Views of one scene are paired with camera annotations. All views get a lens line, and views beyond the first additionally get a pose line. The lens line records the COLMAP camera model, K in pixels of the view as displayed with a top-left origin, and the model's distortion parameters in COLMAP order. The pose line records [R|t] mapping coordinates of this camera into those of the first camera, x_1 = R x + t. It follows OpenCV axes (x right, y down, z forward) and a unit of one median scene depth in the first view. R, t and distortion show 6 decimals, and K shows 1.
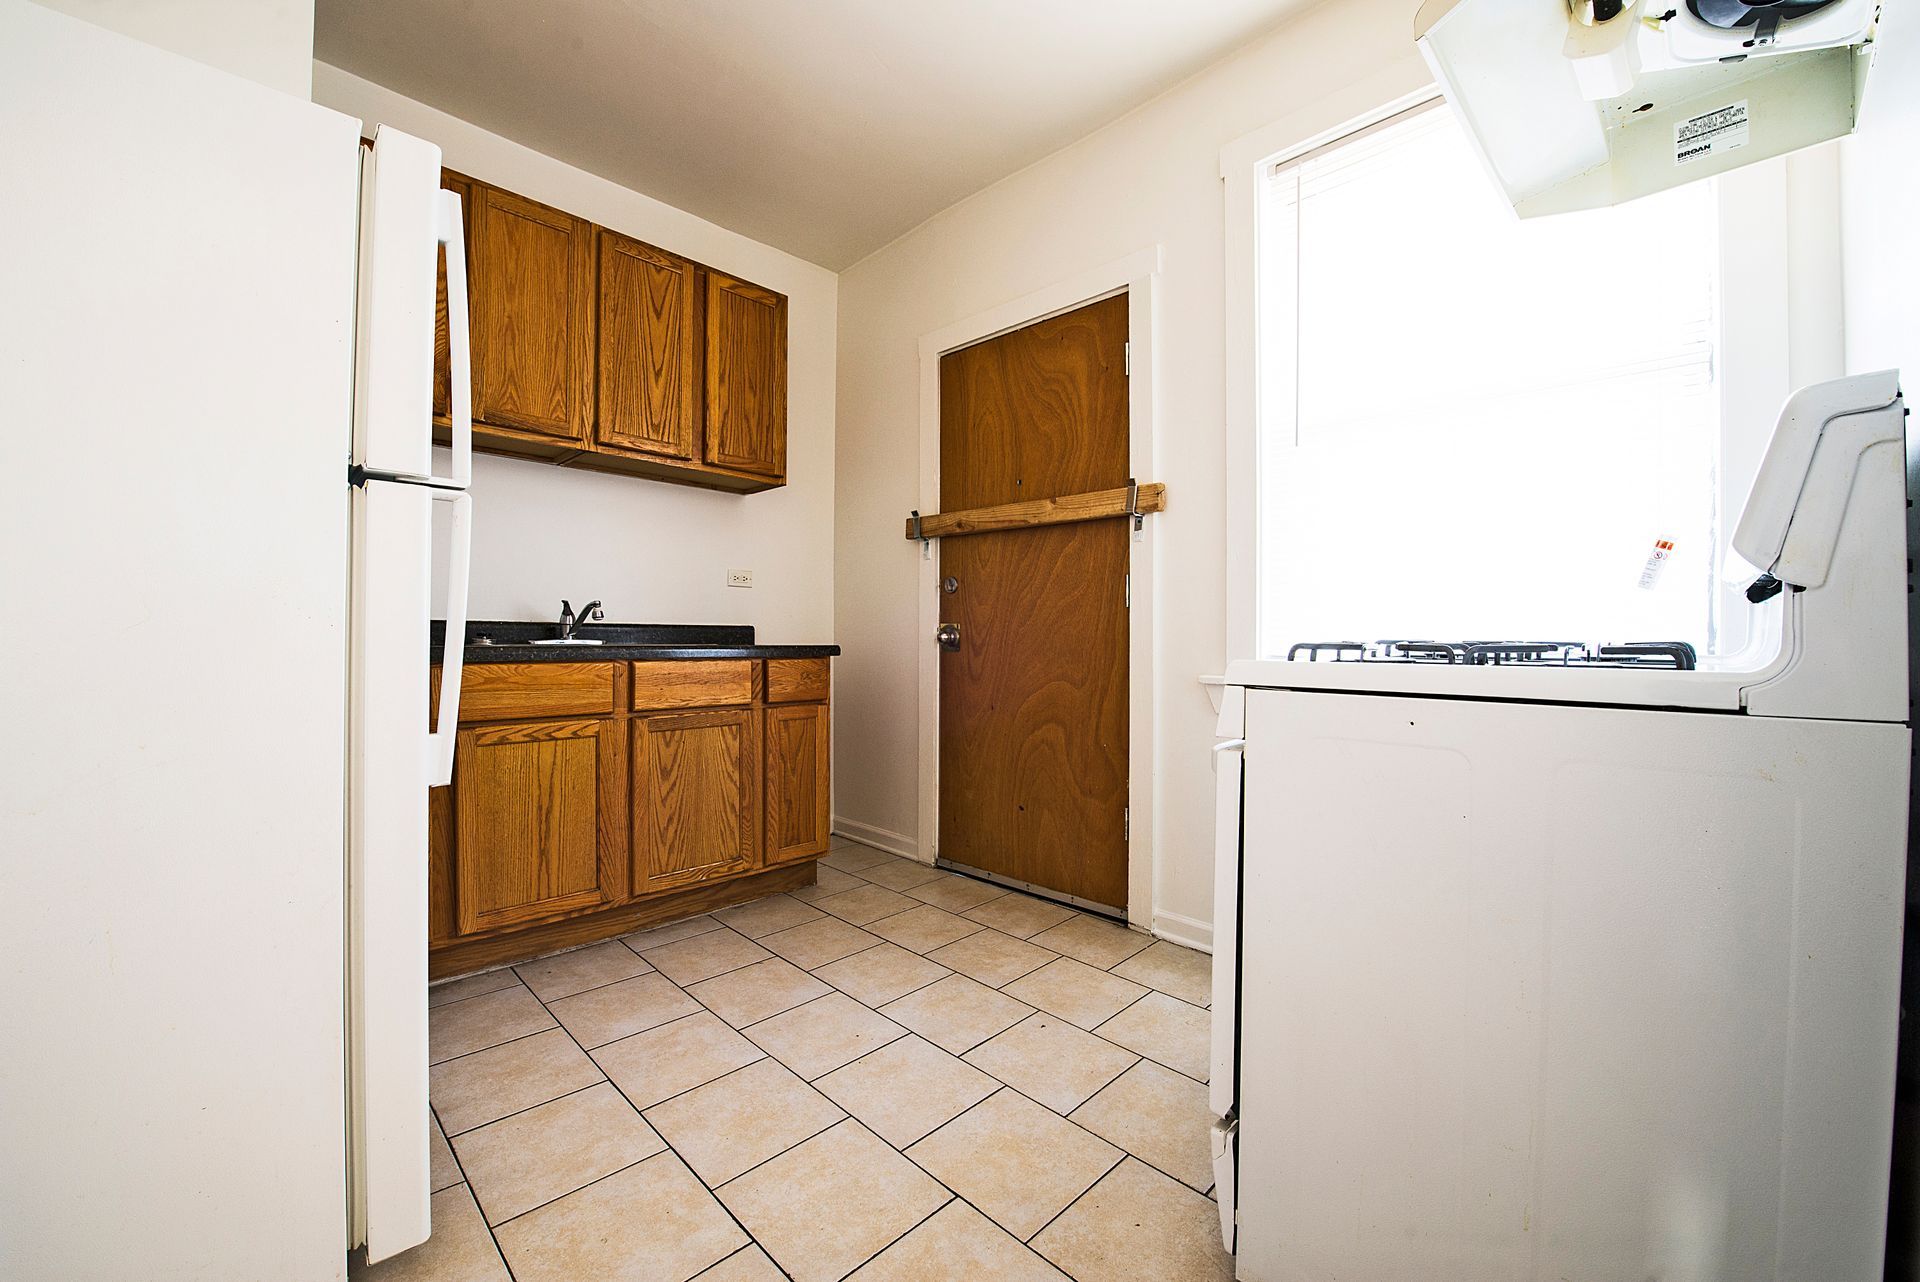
lens RADIAL K [[760.7, 0, 969.8], [0, 760.7, 643.7], [0, 0, 1]] dist [-0.013897, -0.002374]
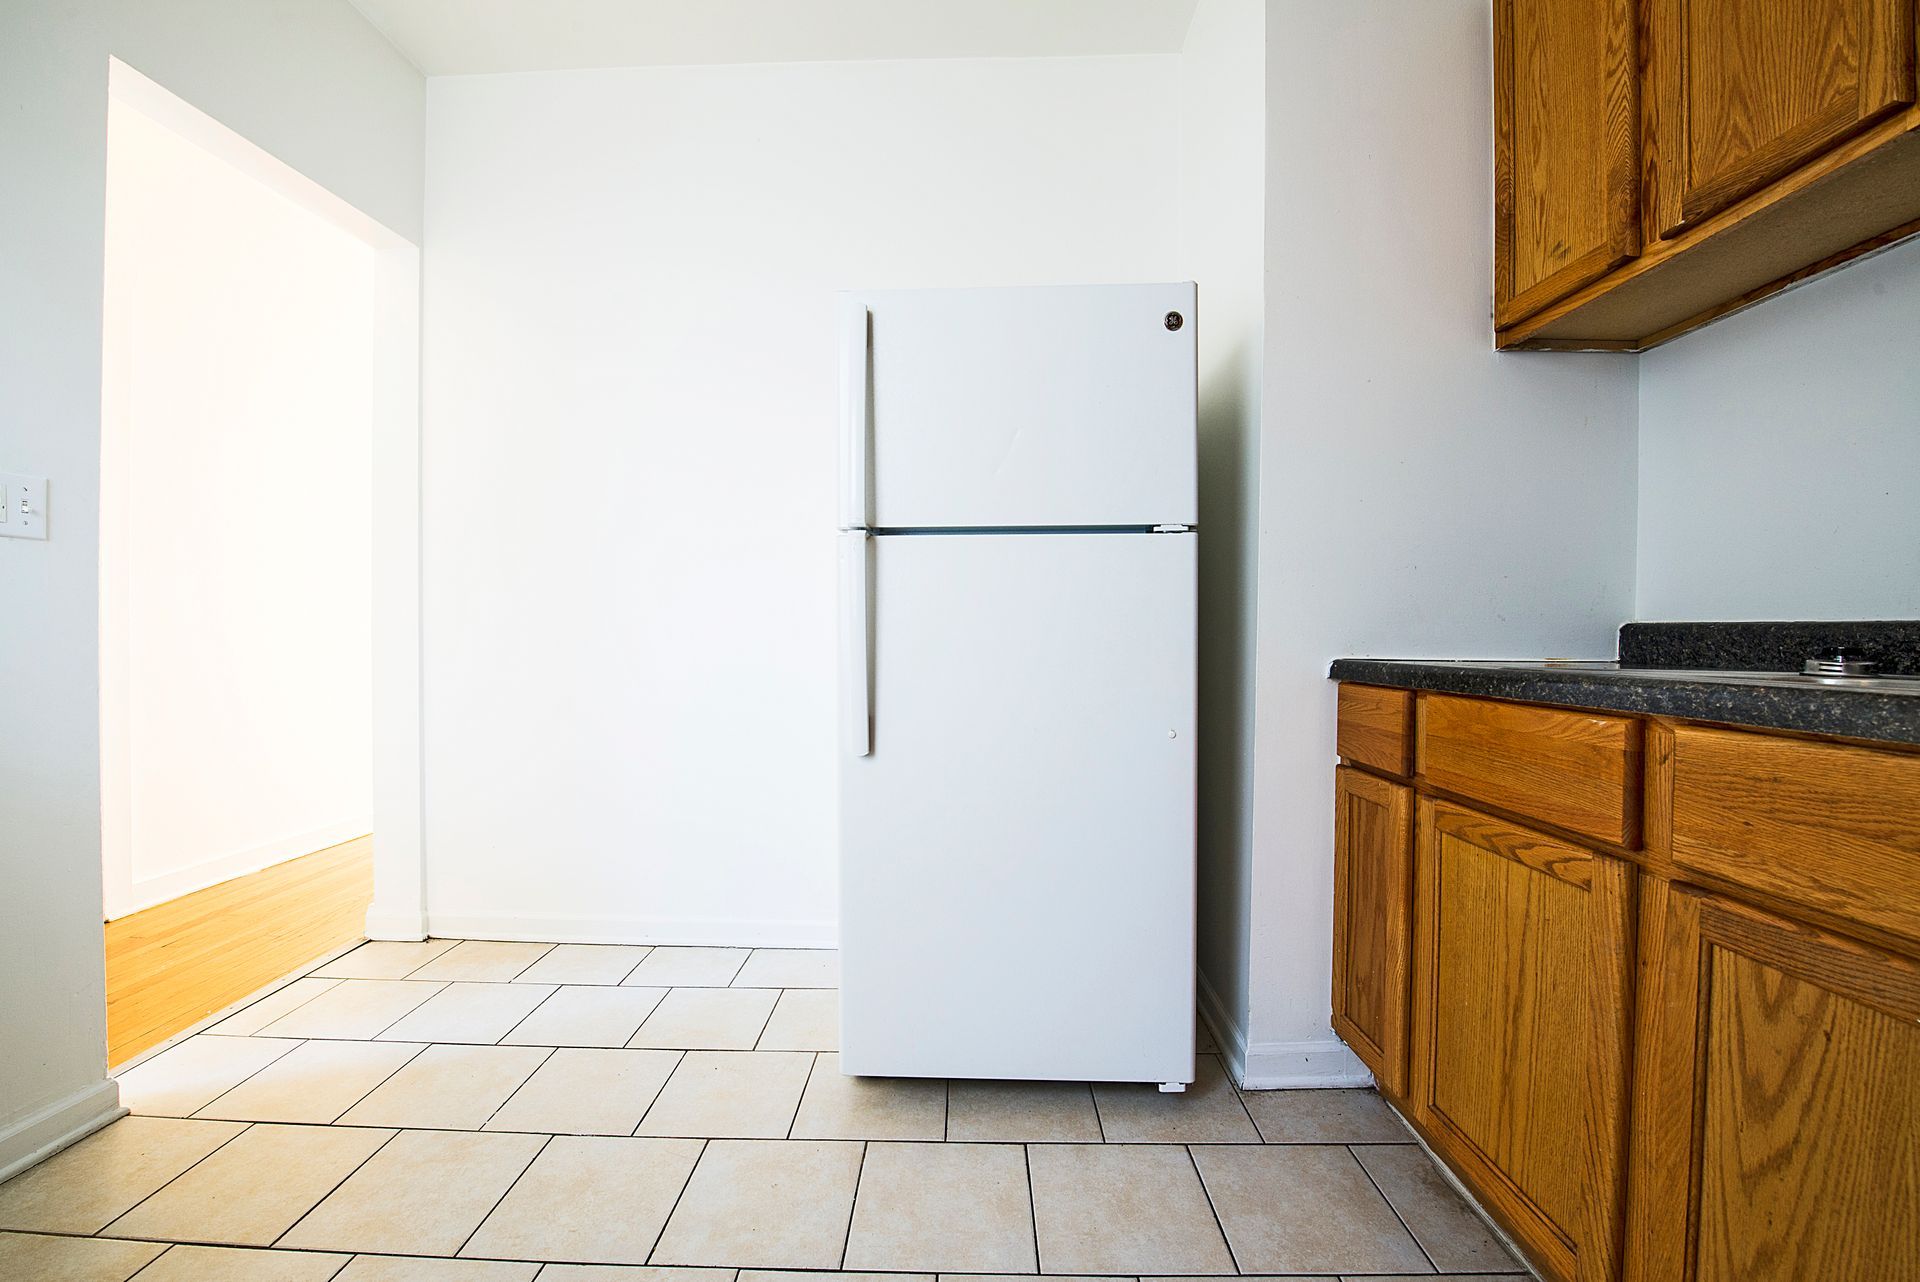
lens RADIAL K [[787.0, 0, 960.0], [0, 787.0, 641.0], [0, 0, 1]] dist [-0.000529, -0.008584]
pose [[-0.734934, -0.009054, -0.678078, 0.048830], [-0.019428, 0.999782, 0.007708, -0.010994], [0.677860, 0.018838, -0.734950, 0.923974]]
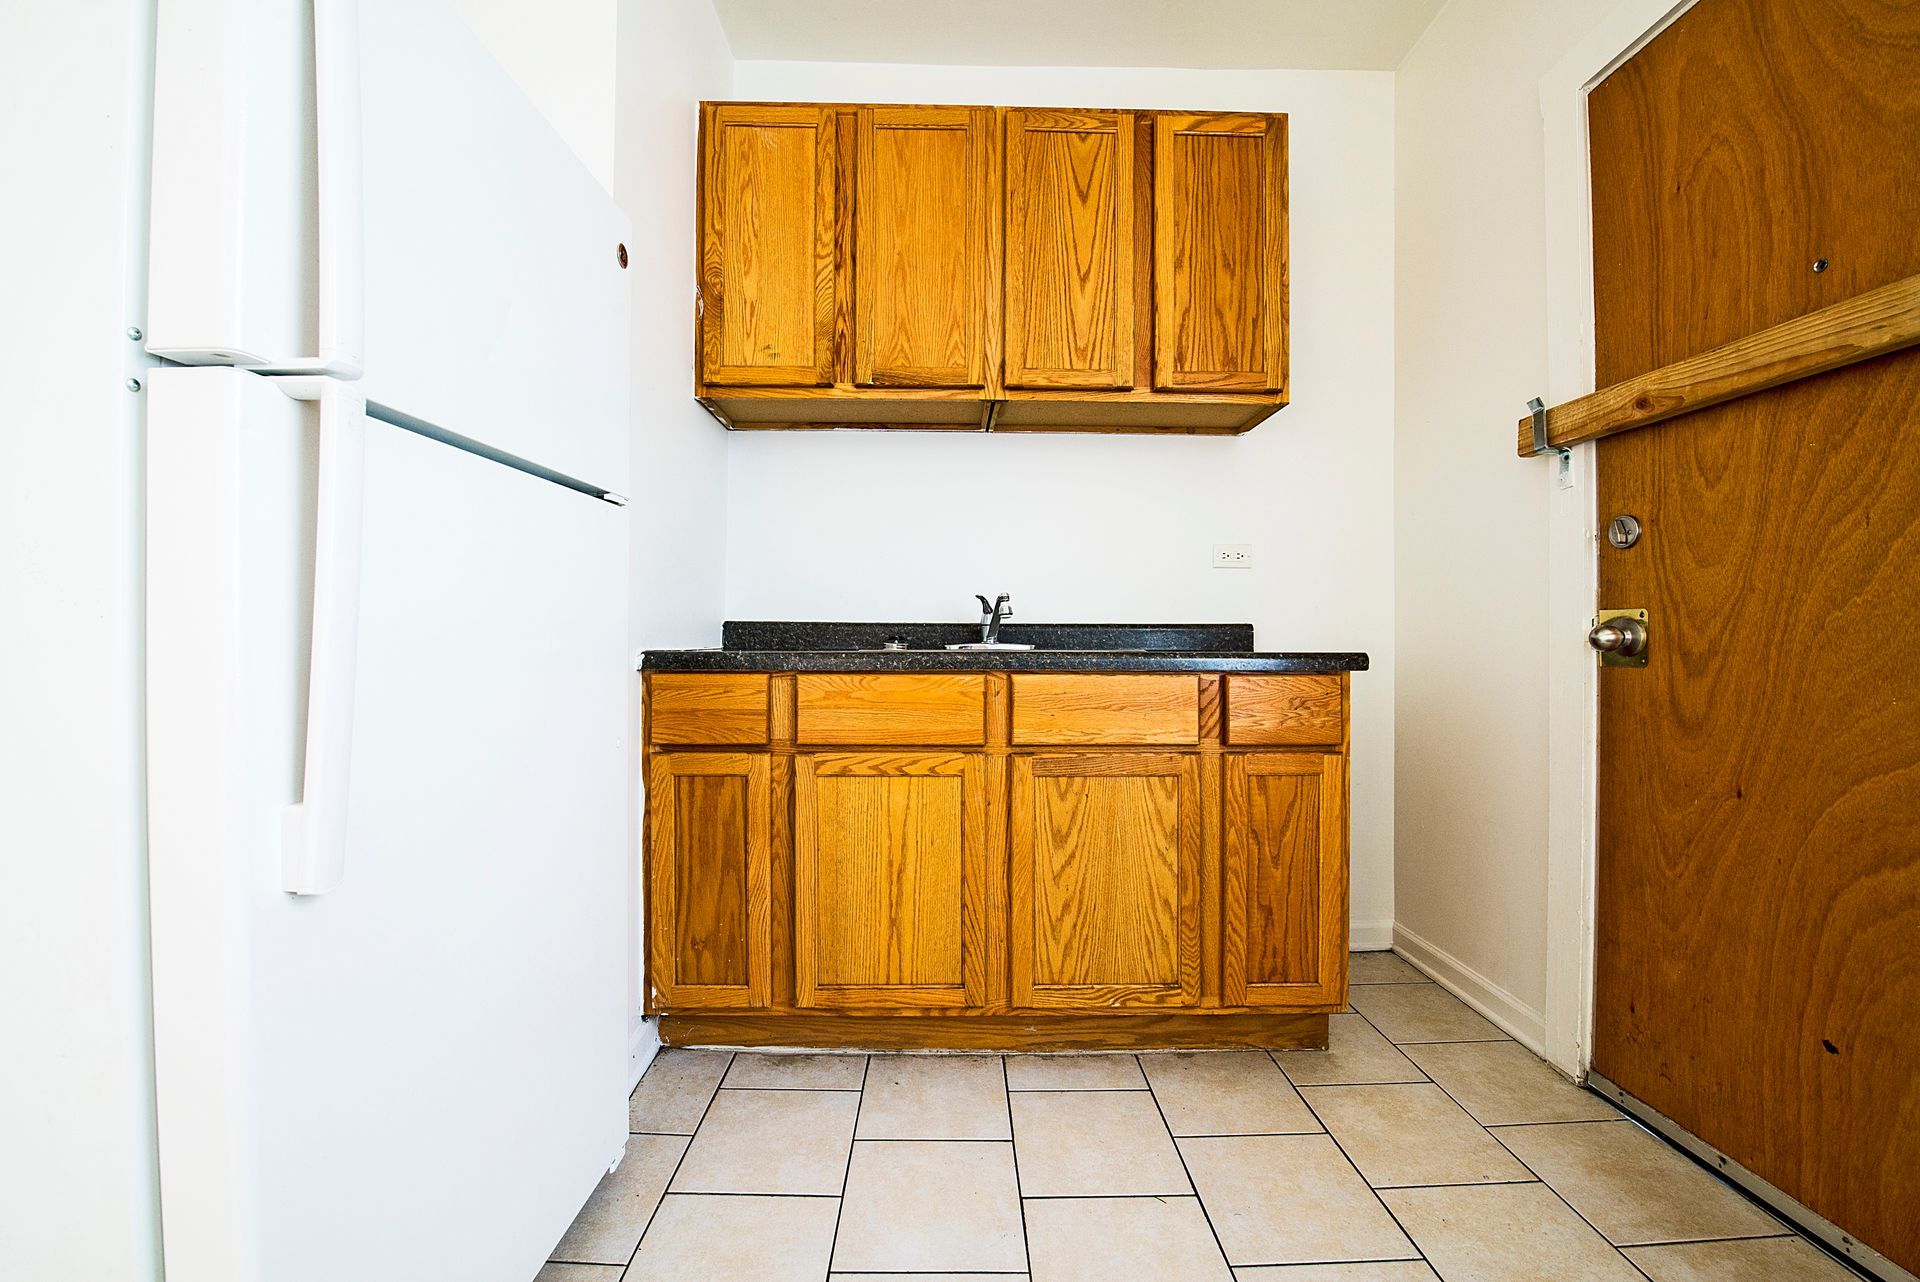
lens RADIAL K [[760.7, 0, 969.8], [0, 760.7, 643.7], [0, 0, 1]] dist [-0.013897, -0.002374]
pose [[0.700866, -0.004136, -0.713281, 0.029875], [-0.002475, 0.999963, -0.008230, 0.000796], [0.713289, 0.007534, 0.700830, 0.421871]]
